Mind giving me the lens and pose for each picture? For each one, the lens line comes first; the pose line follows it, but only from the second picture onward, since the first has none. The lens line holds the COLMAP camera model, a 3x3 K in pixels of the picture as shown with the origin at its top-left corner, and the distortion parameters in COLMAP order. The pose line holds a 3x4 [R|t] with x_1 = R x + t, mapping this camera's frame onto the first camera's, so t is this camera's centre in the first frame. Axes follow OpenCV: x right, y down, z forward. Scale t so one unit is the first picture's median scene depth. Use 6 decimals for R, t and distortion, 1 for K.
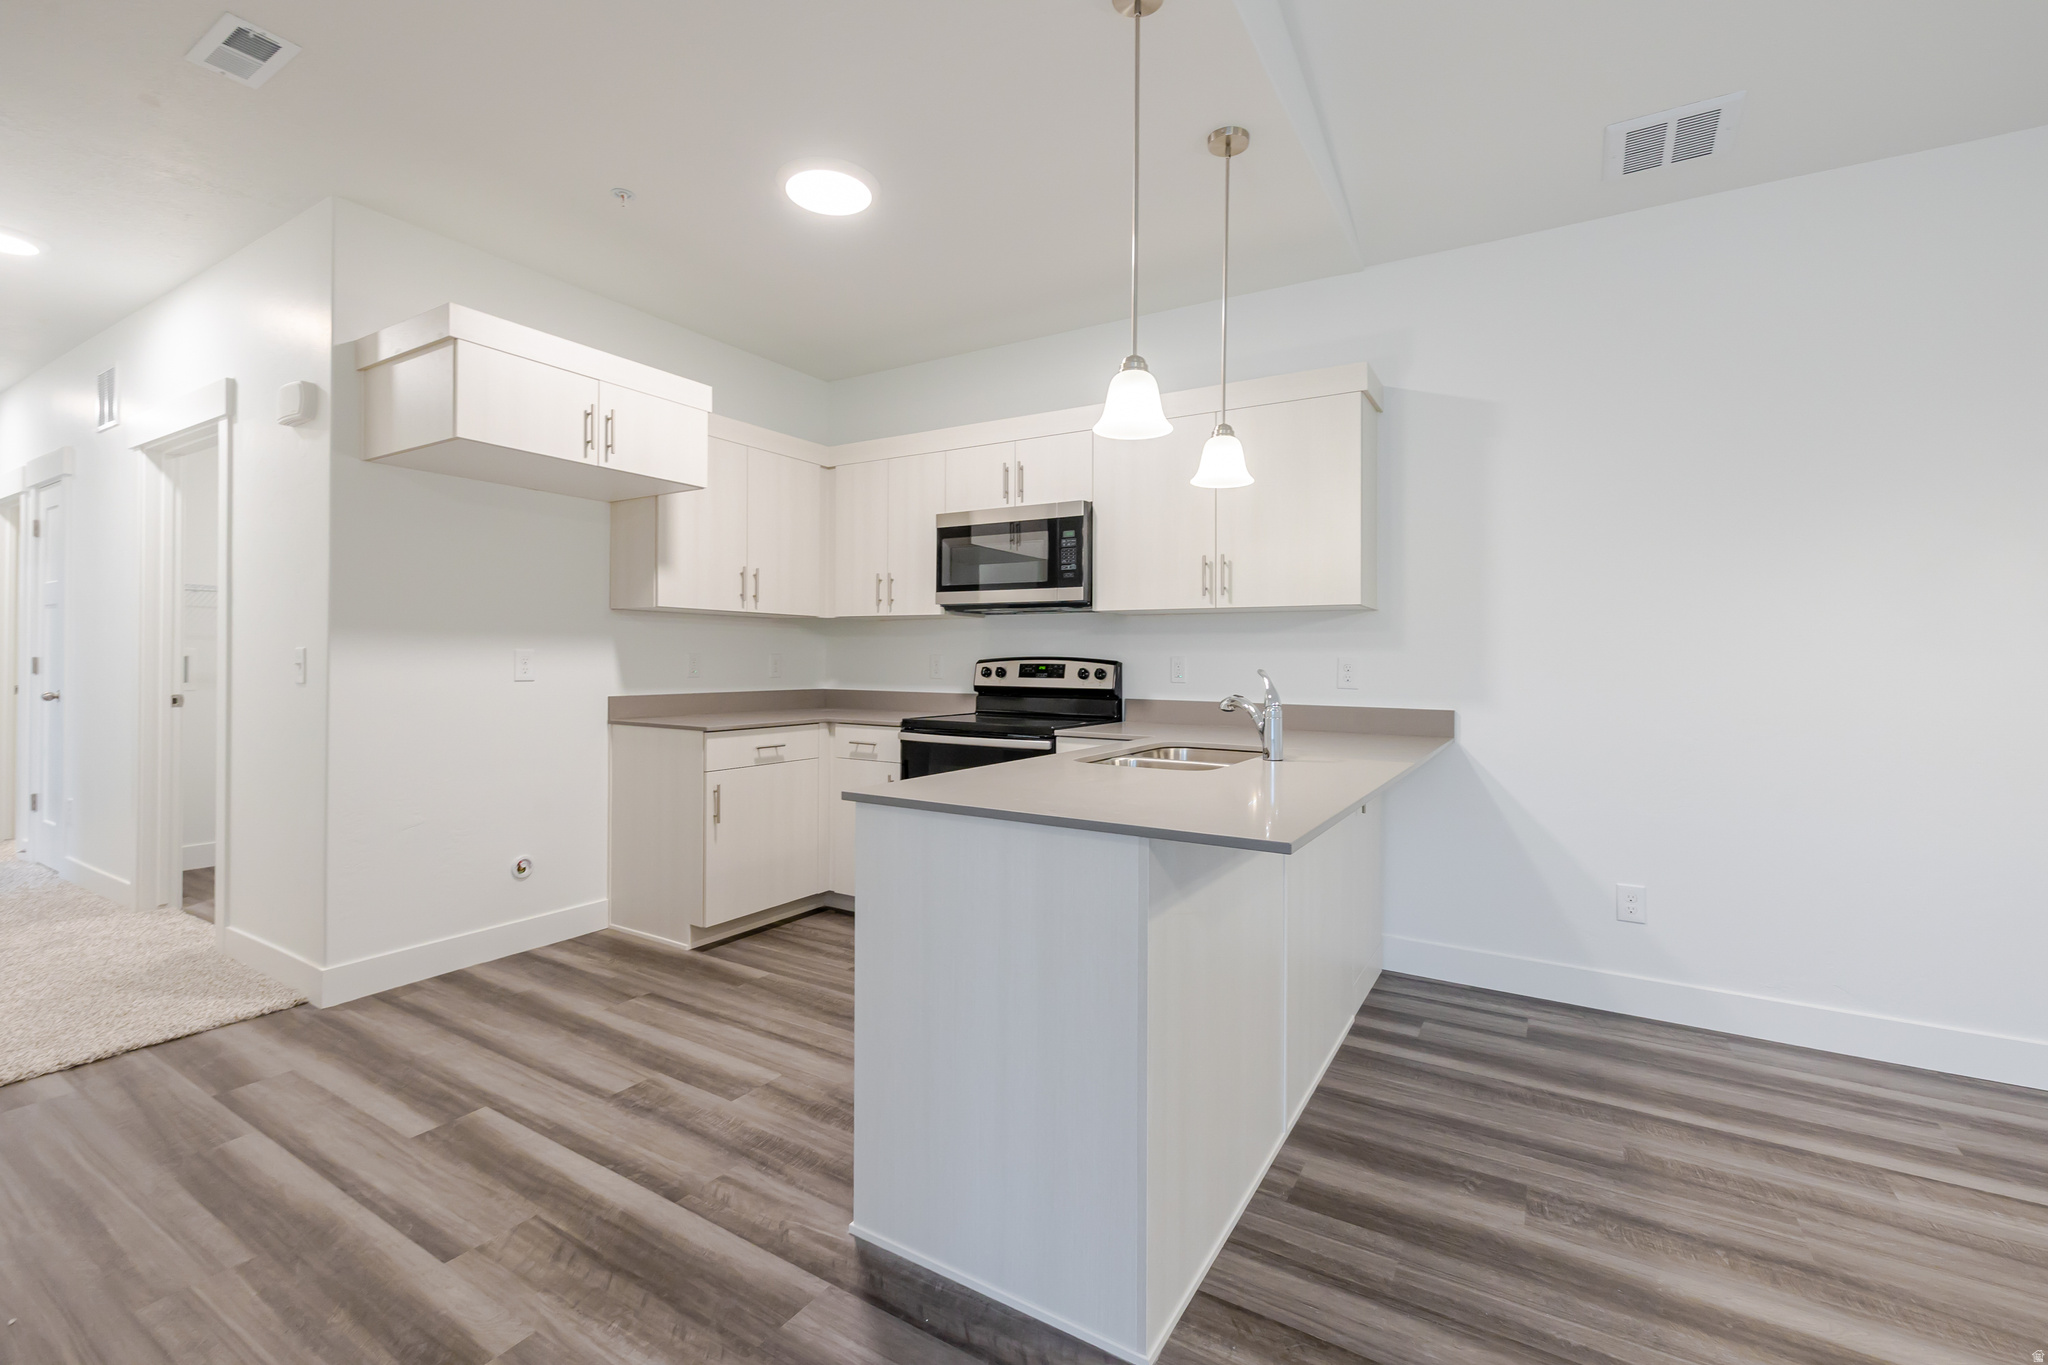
lens RADIAL K [[872.6, 0, 1040.0], [0, 872.6, 658.9], [0, 0, 1]] dist [0.000140, 0.000012]
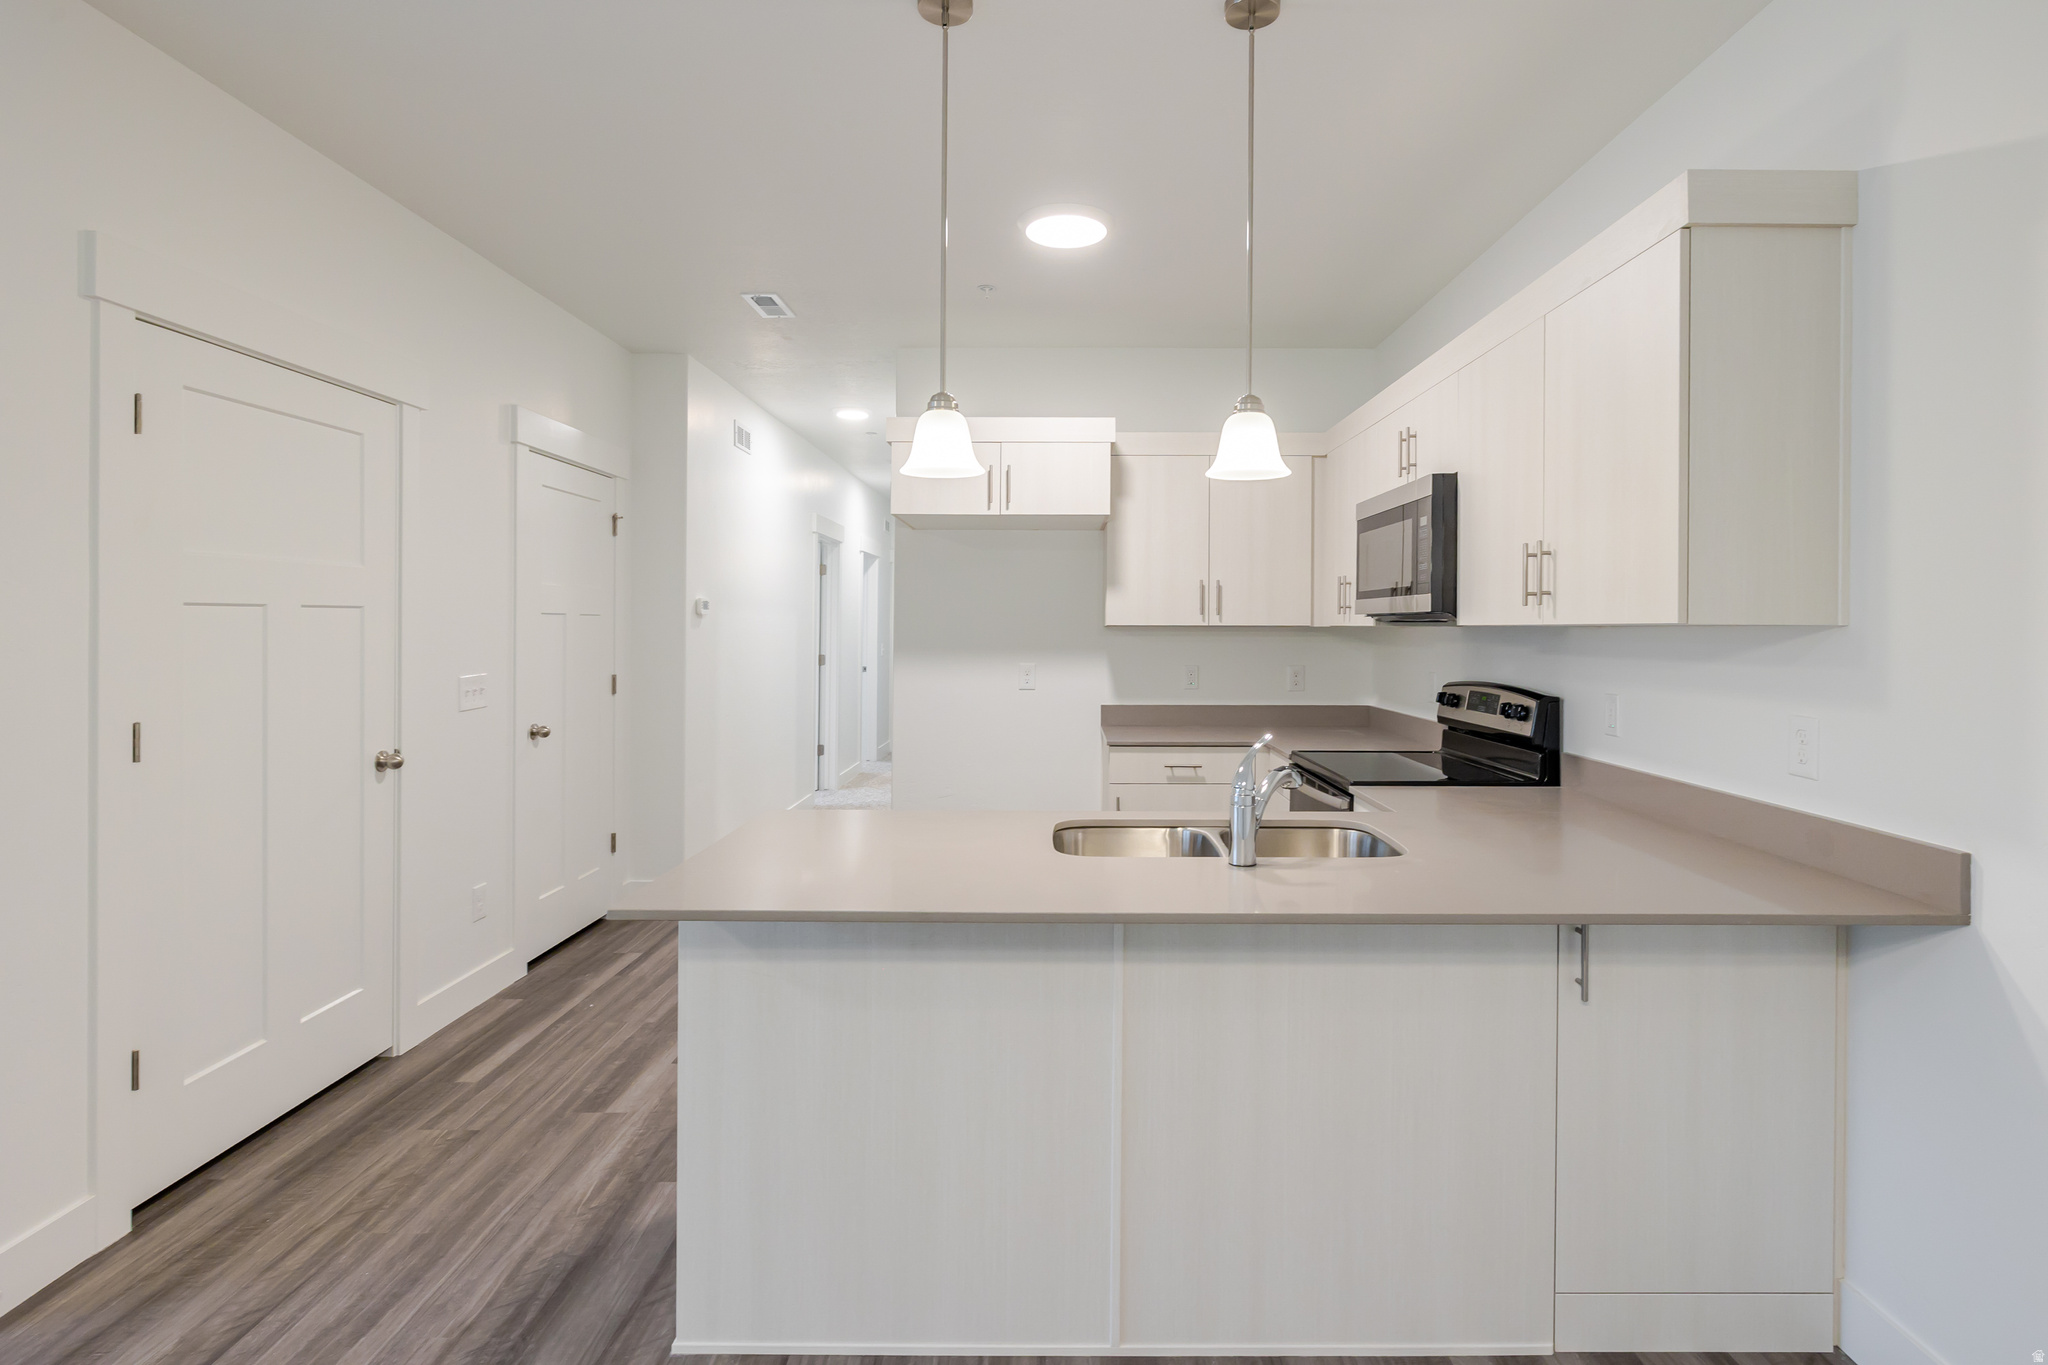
lens RADIAL K [[1014.3, 0, 1057.8], [0, 1014.3, 633.2], [0, 0, 1]] dist [-0.000621, -0.000455]
pose [[0.517444, -0.001806, -0.855715, 0.645140], [0.002018, 0.999998, -0.000890, -0.052326], [0.855715, -0.001266, 0.517446, 0.315181]]
